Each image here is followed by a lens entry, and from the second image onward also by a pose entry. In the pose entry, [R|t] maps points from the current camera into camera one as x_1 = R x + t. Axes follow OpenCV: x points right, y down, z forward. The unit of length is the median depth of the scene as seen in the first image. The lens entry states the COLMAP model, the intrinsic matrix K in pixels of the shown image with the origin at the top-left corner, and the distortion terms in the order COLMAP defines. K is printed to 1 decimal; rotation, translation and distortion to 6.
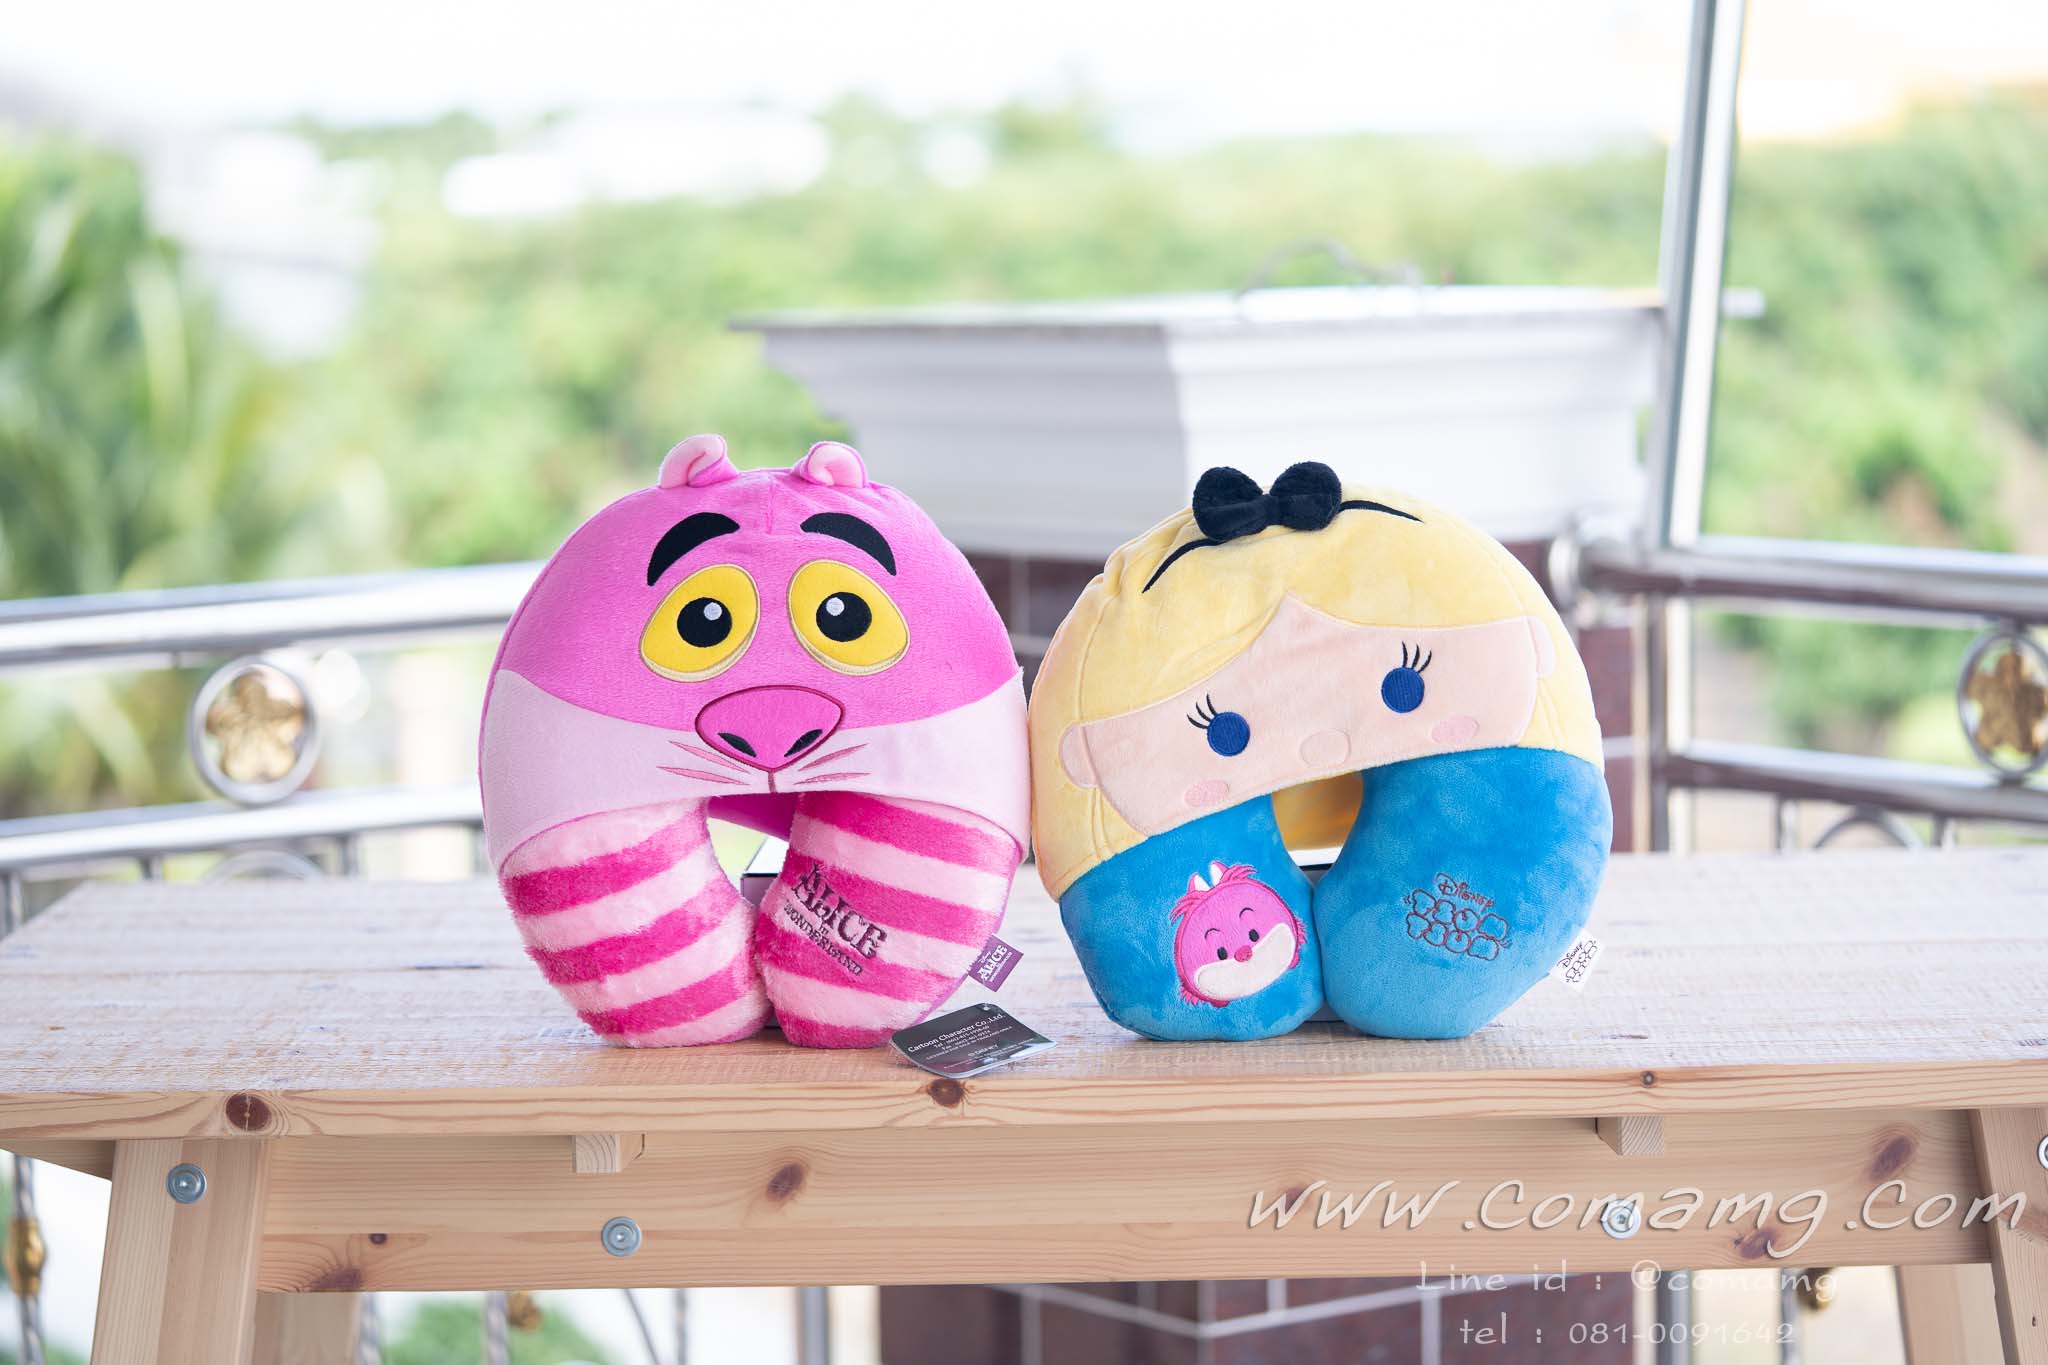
lens RADIAL K [[5827.9, 0, 1025.3], [0, 5827.9, 681.8], [0, 0, 1]] dist [-0.182354, 0.000000]
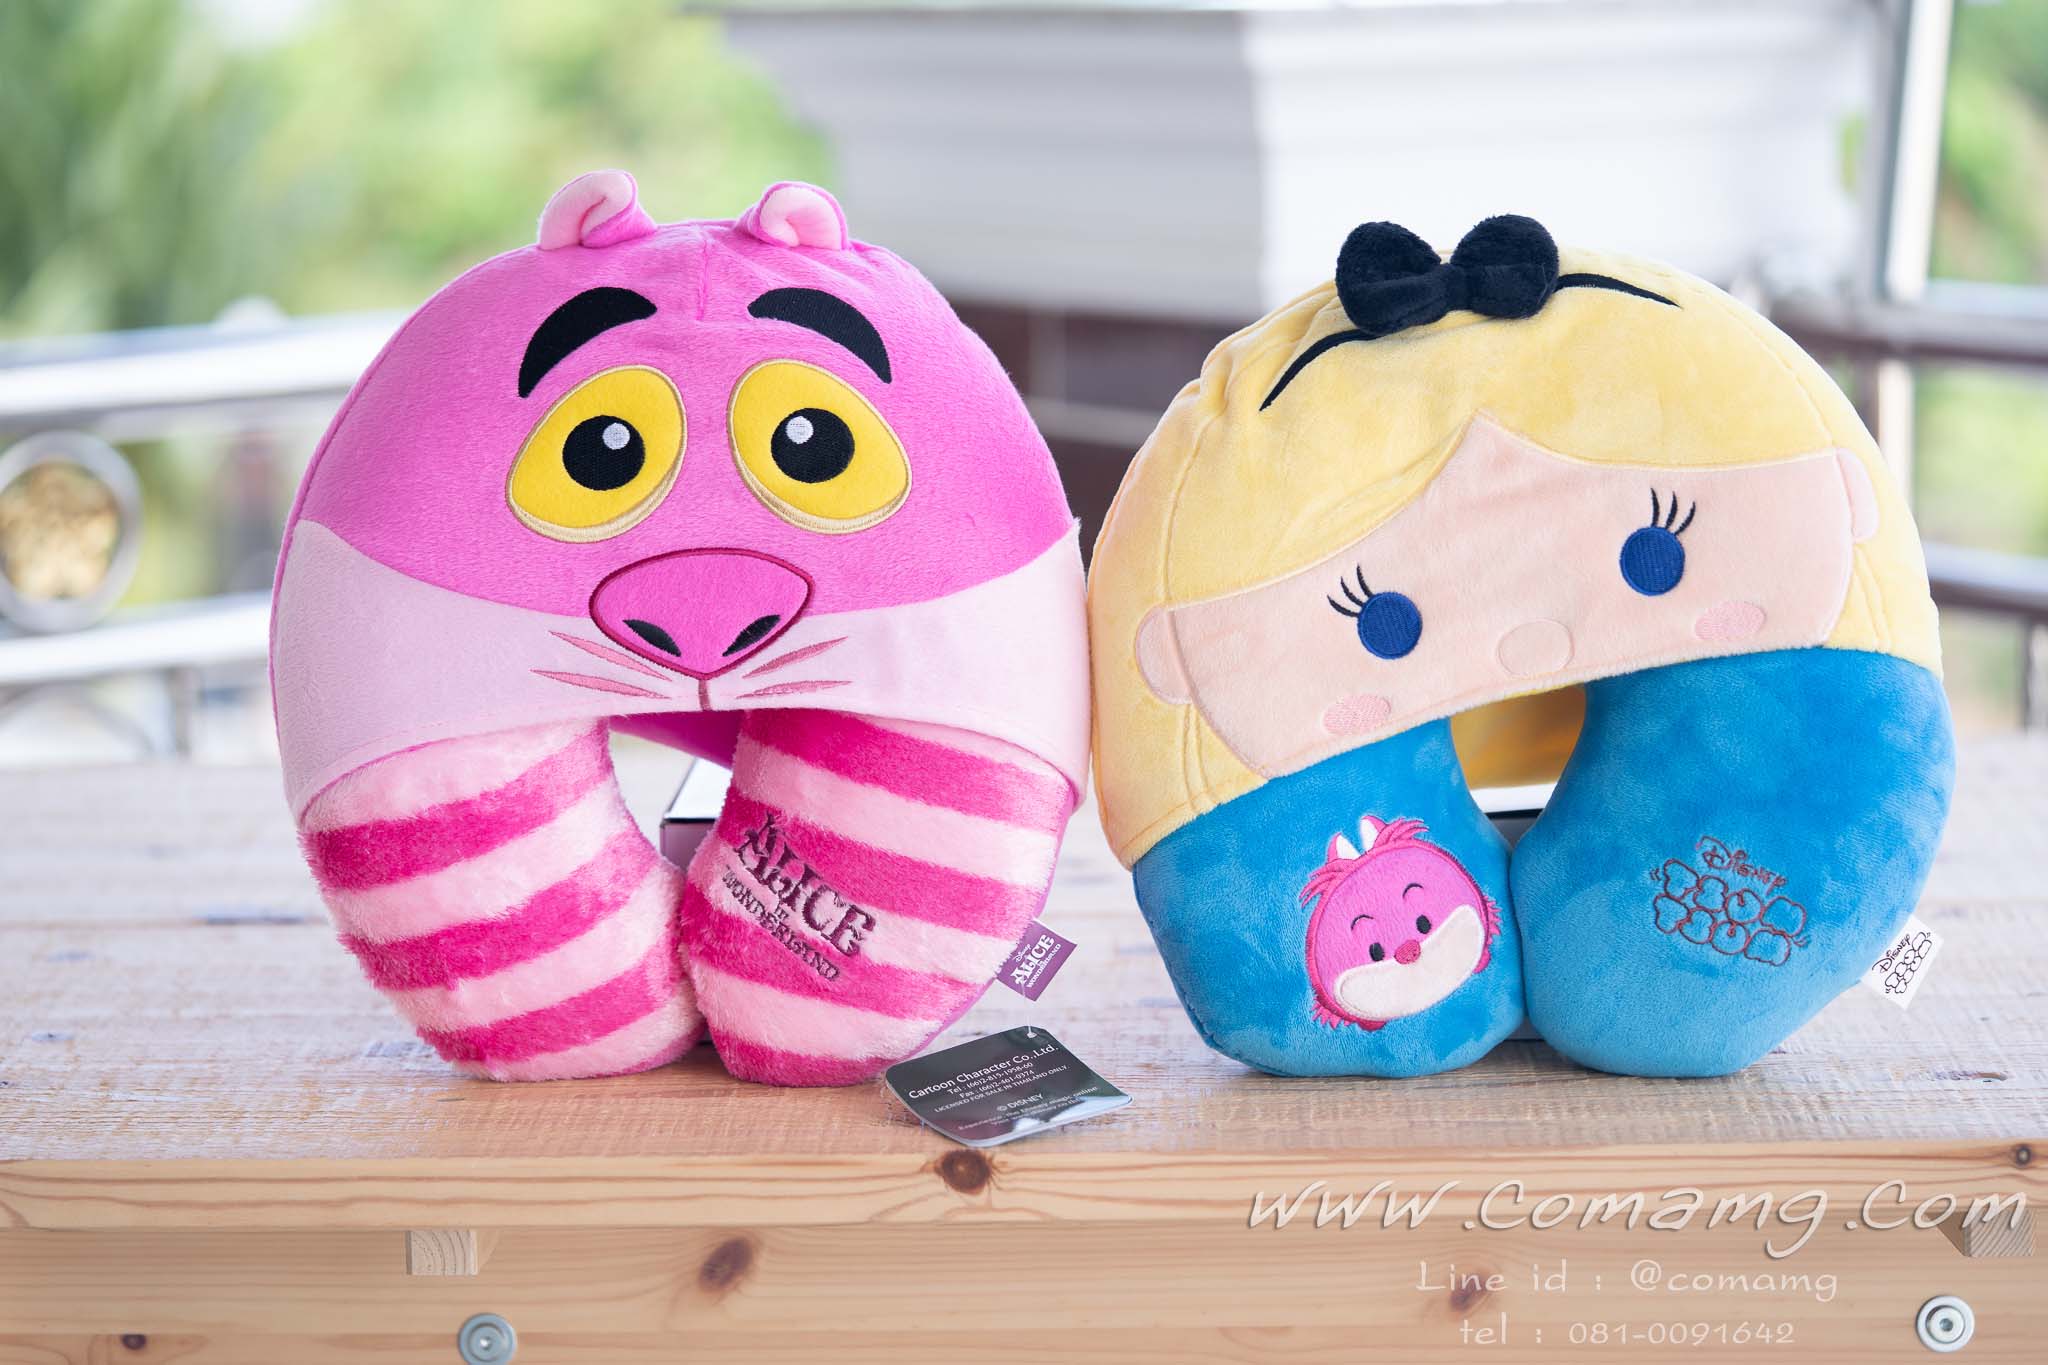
lens RADIAL K [[5827.9, 0, 948.5], [0, 5827.9, 727.7], [0, 0, 1]] dist [-0.182354, 0.000000]
pose [[0.999942, 0.004343, -0.009861, -0.008874], [-0.003718, 0.998036, 0.062533, -0.020651], [0.010114, -0.062493, 0.997994, 0.332865]]
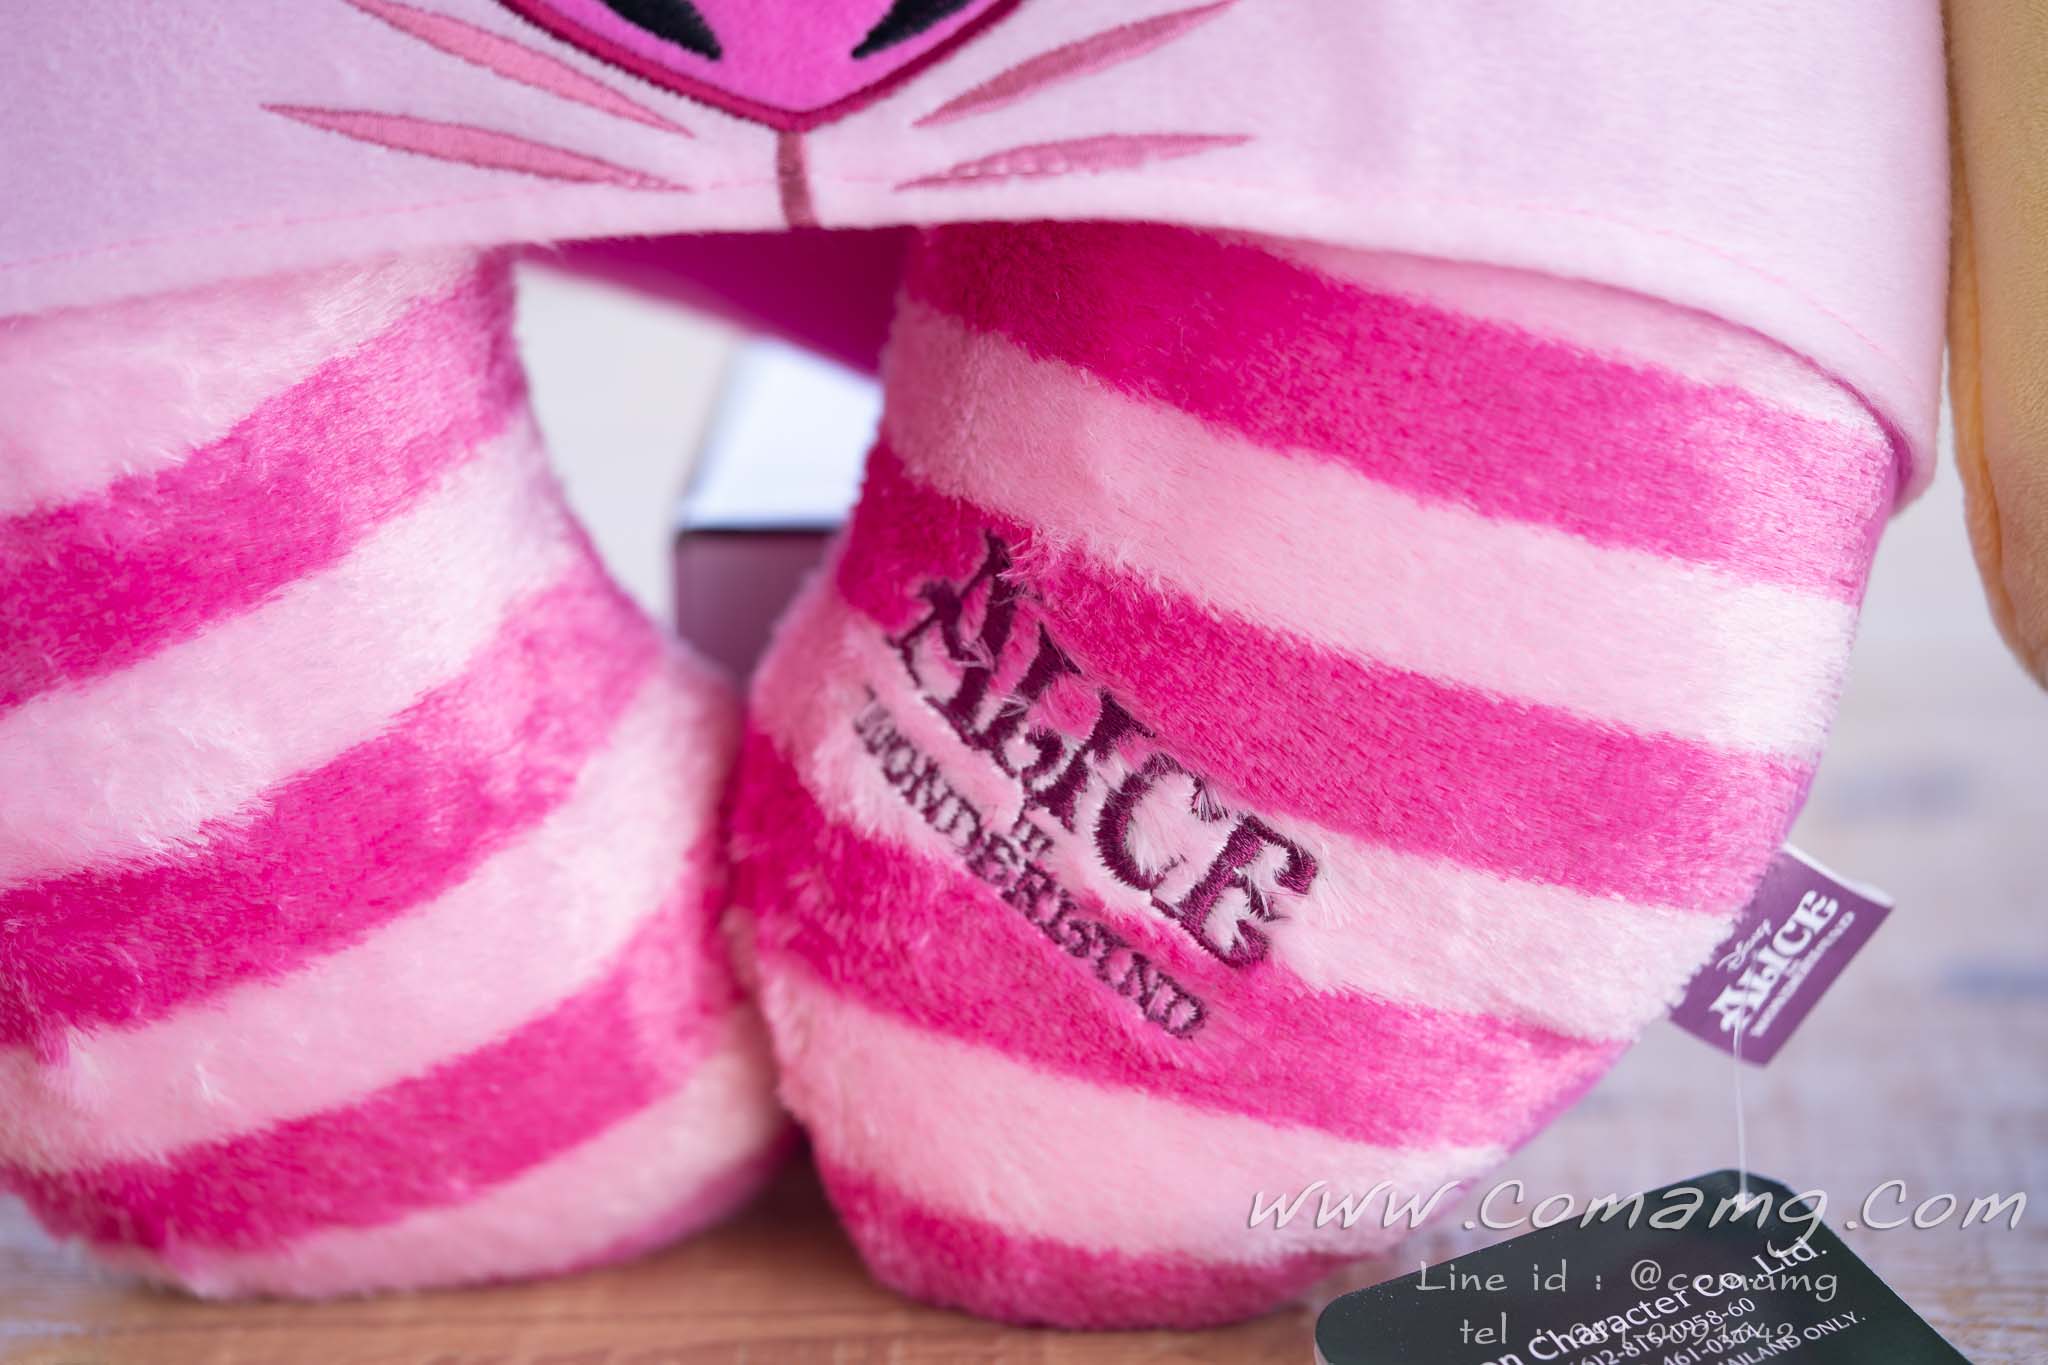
lens RADIAL K [[5827.9, 0, 1025.7], [0, 5827.9, 671.0], [0, 0, 1]] dist [-0.182354, 0.000000]
pose [[0.999873, 0.003700, -0.015487, -0.031423], [-0.001303, 0.988383, 0.151981, 0.002639], [0.015869, -0.151941, 0.988262, 0.781877]]
